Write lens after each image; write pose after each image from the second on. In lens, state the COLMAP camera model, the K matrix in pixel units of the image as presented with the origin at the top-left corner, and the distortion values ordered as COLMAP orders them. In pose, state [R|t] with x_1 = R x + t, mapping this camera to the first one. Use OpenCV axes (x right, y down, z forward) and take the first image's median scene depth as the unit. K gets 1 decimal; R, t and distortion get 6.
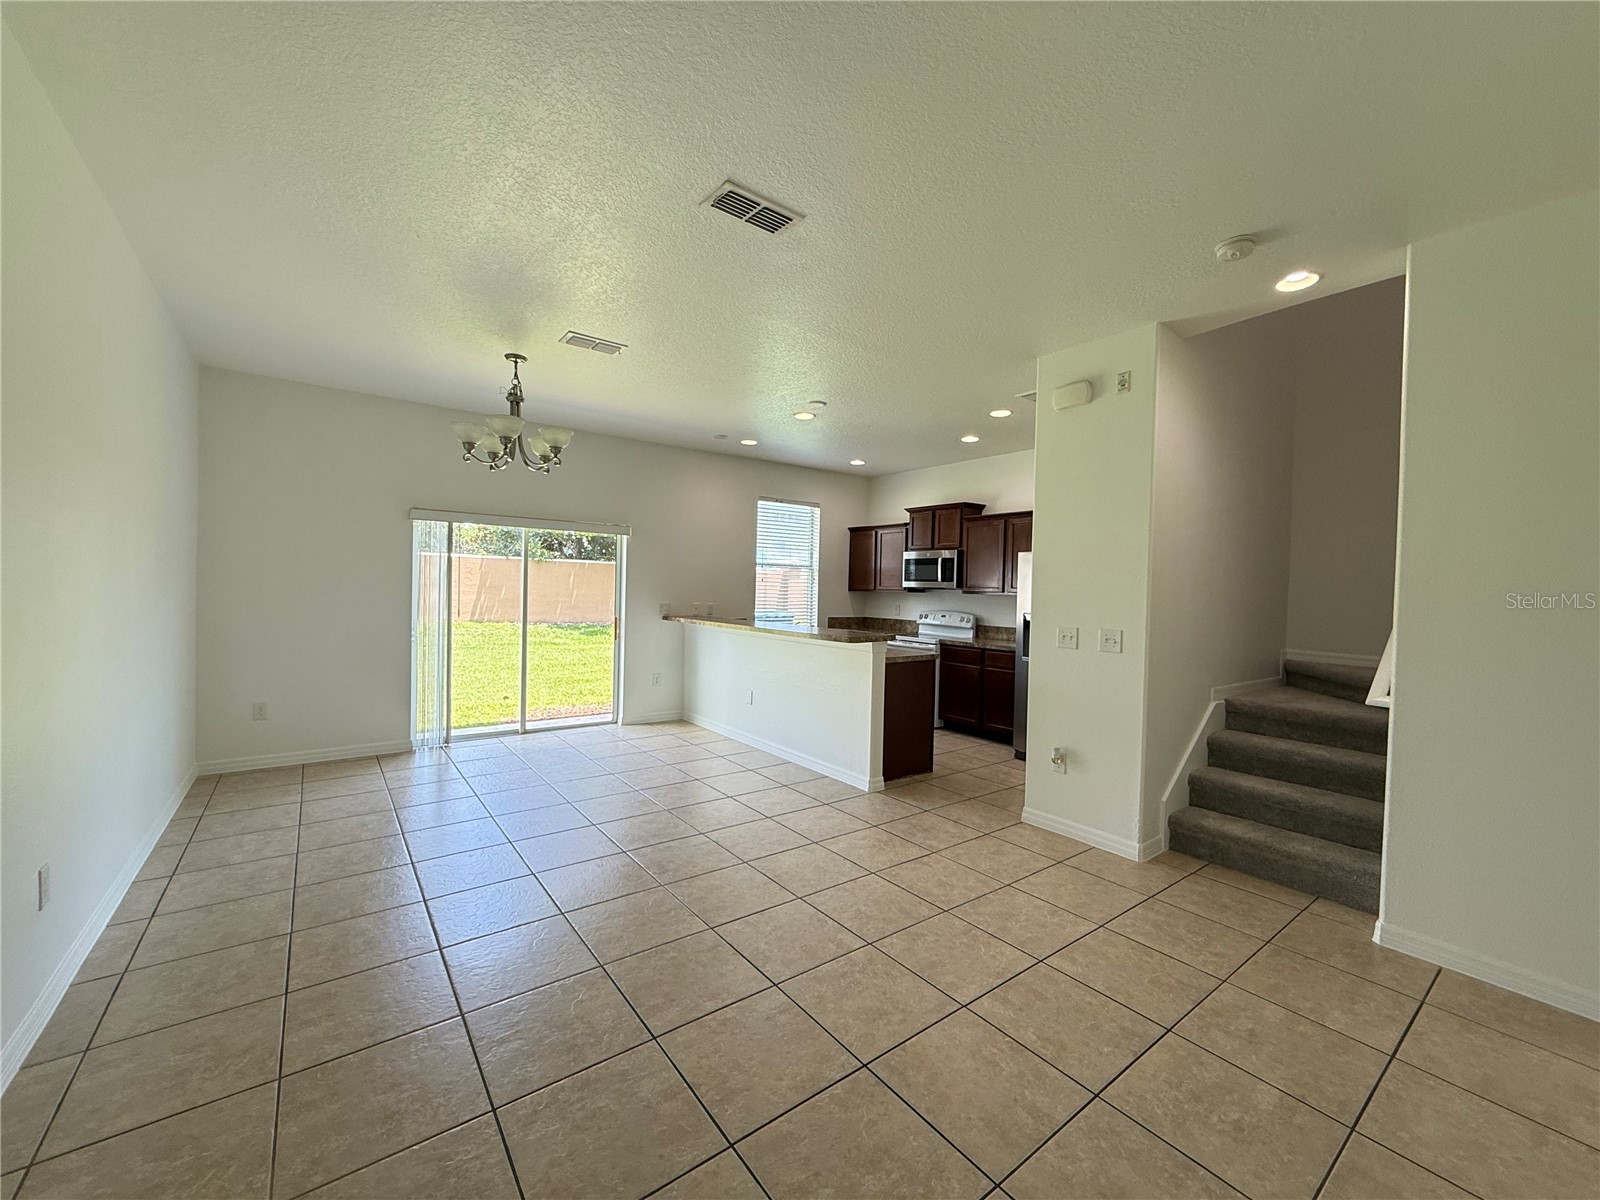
lens RADIAL K [[639.0, 0, 795.2], [0, 639.0, 601.8], [0, 0, 1]] dist [0.000070, 0.001097]
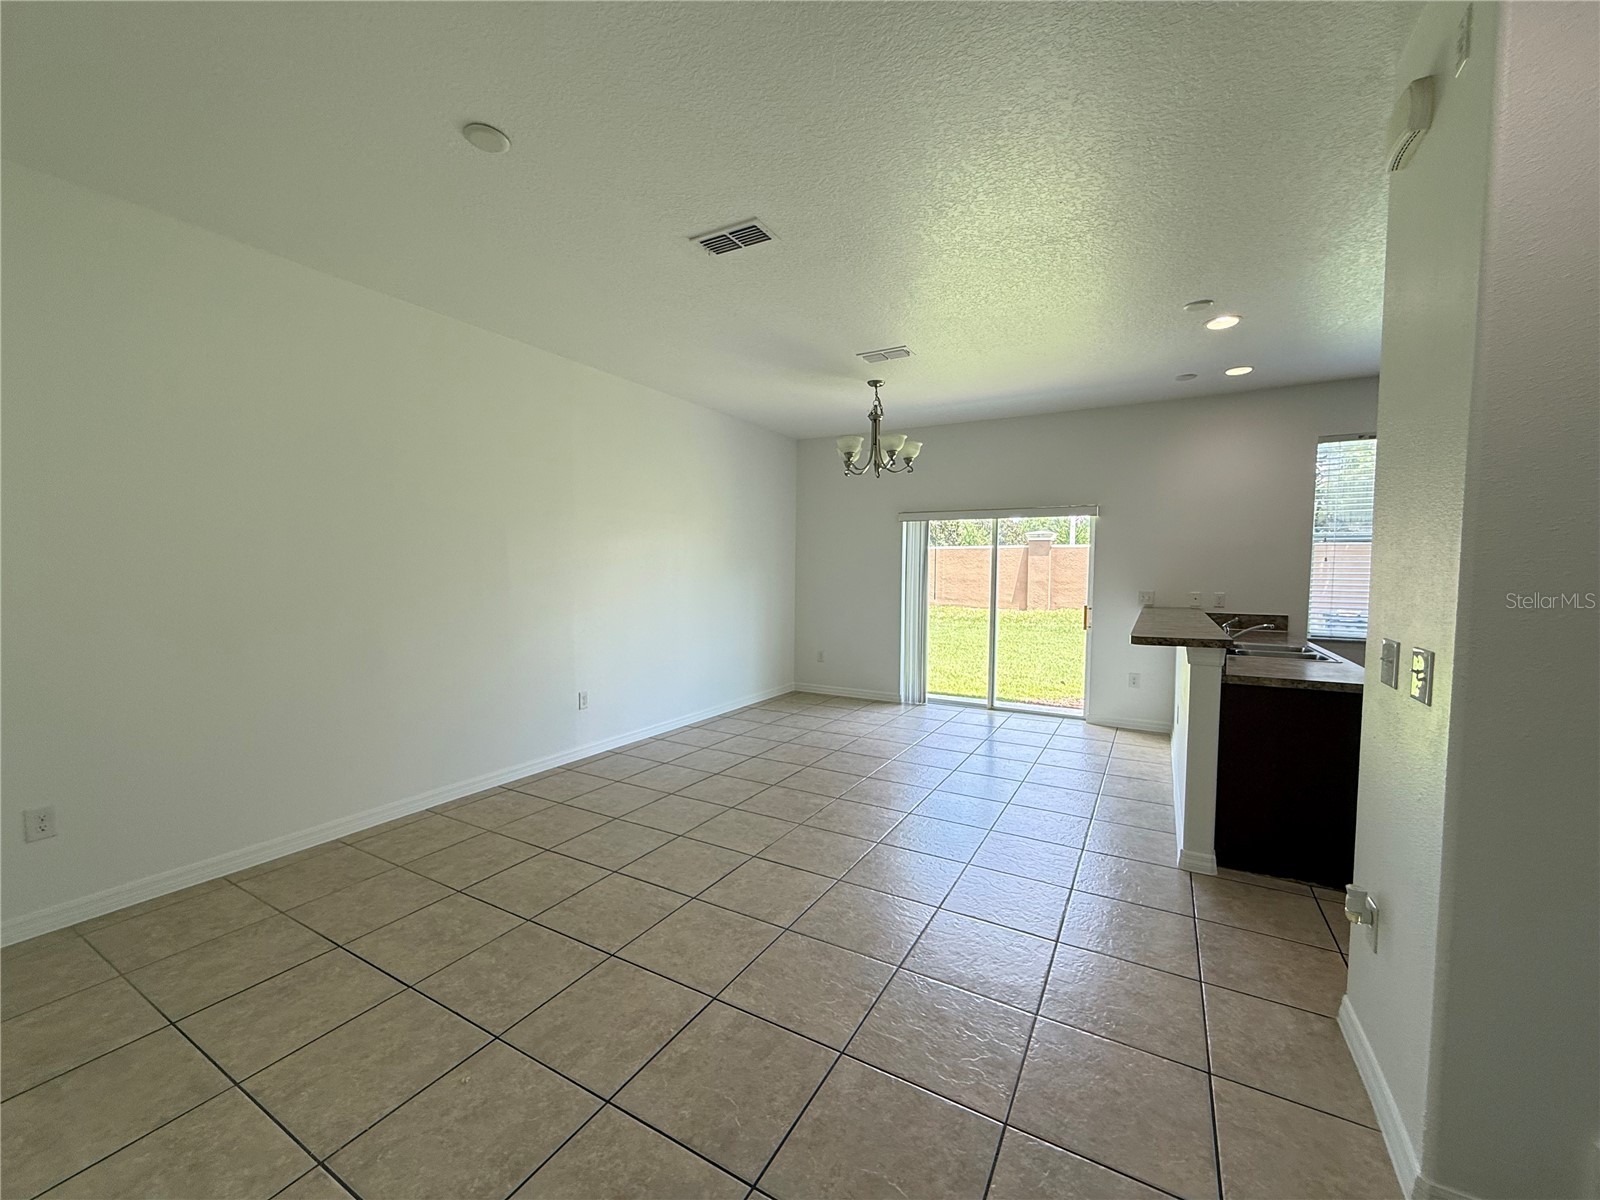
lens RADIAL K [[639.0, 0, 794.1], [0, 639.0, 599.9], [0, 0, 1]] dist [0.000070, 0.001097]
pose [[0.385962, 0.022562, -0.922239, 0.721754], [-0.016517, 0.999710, 0.017544, 0.012089], [0.922367, 0.008461, 0.386223, 0.451598]]
